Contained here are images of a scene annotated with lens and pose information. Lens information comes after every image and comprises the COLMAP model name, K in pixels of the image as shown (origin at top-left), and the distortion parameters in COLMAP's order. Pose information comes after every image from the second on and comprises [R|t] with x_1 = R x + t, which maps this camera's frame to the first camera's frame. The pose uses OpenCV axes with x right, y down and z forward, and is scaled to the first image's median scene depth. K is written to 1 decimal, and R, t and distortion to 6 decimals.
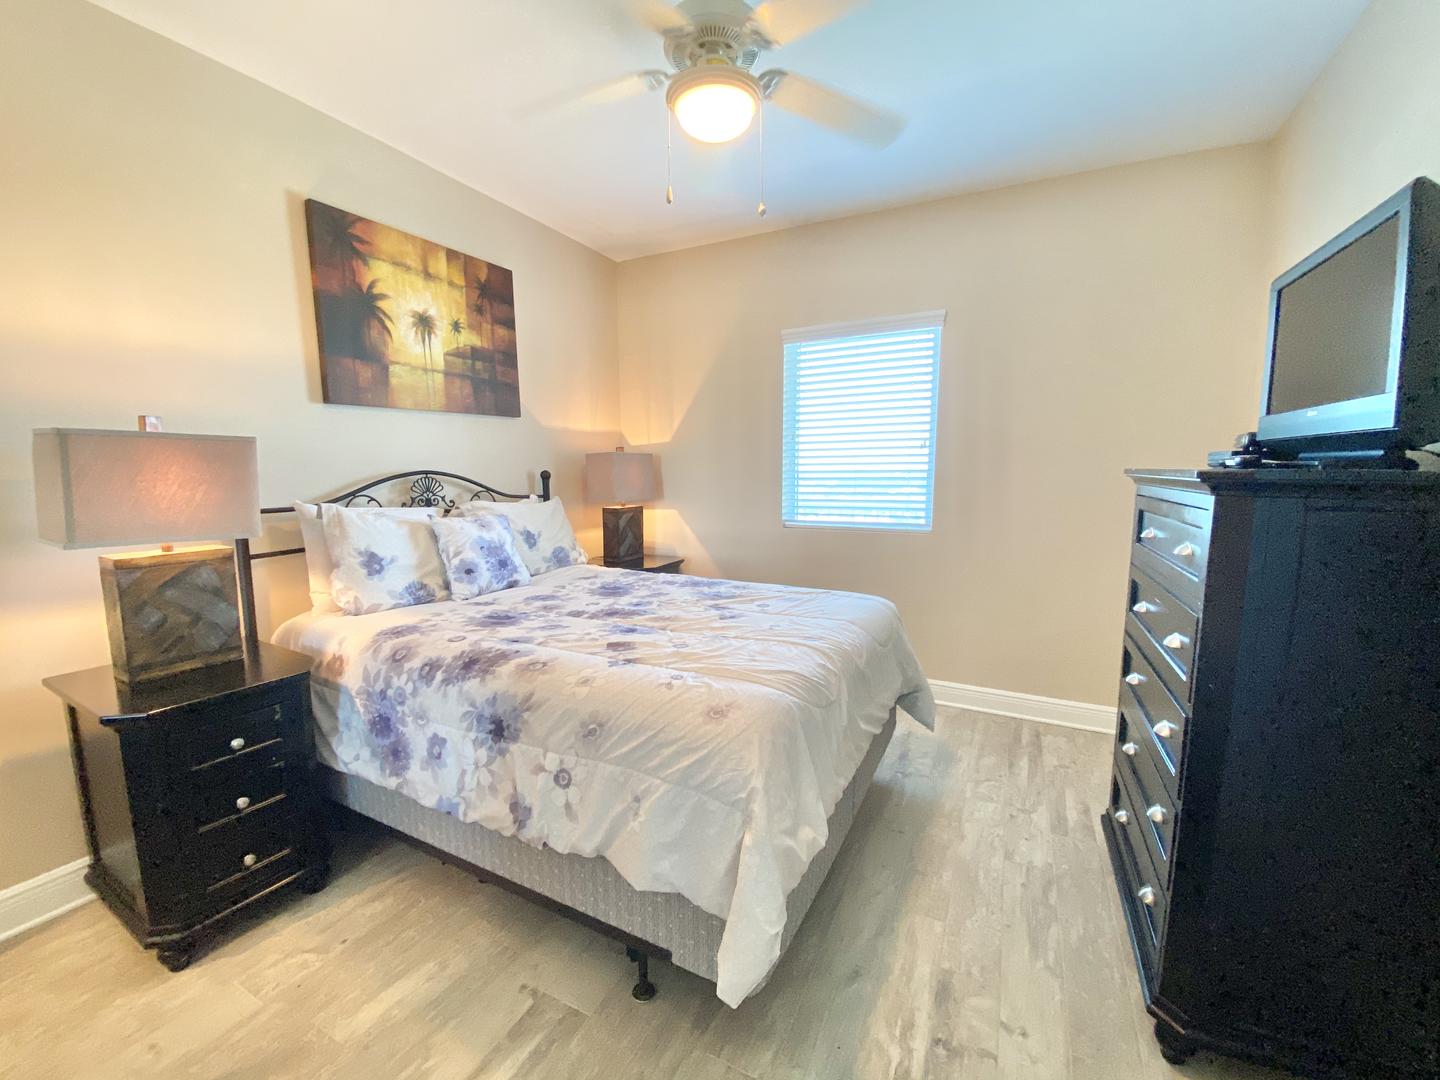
lens RADIAL K [[580.6, 0, 729.9], [0, 580.6, 538.8], [0, 0, 1]] dist [-0.010550, -0.003210]
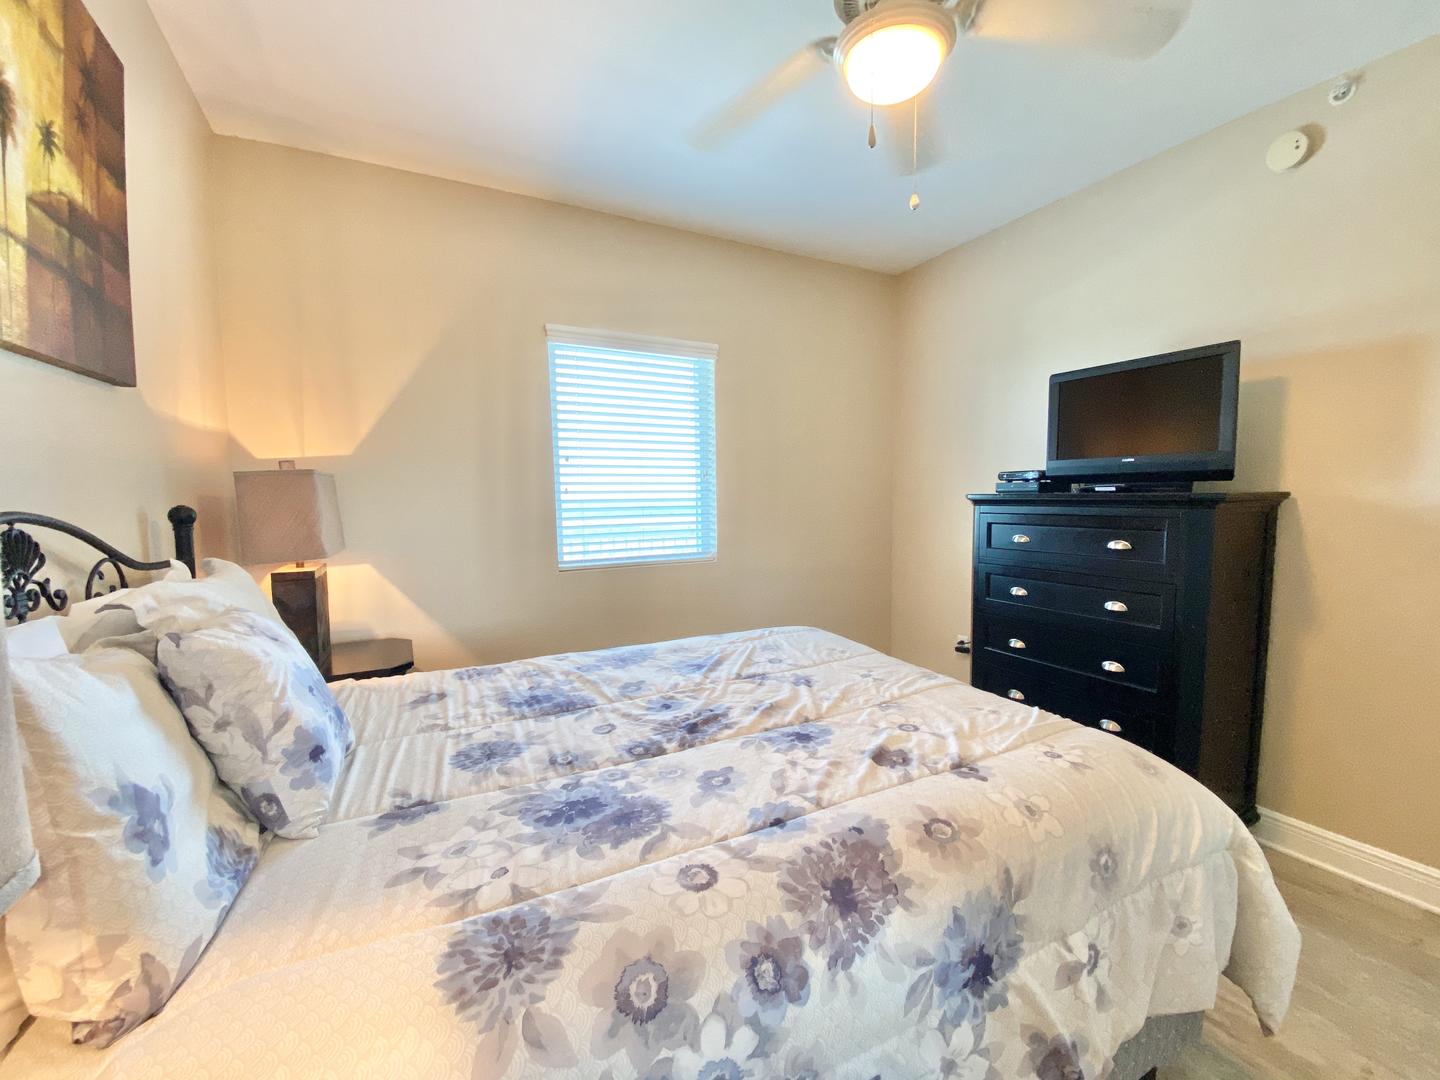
lens RADIAL K [[580.6, 0, 731.6], [0, 580.6, 539.4], [0, 0, 1]] dist [-0.010550, -0.003210]
pose [[0.607045, -0.071157, 0.791475, -0.749927], [0.104984, 0.994434, 0.008884, -0.086090], [-0.787702, 0.077700, 0.611137, 0.644339]]
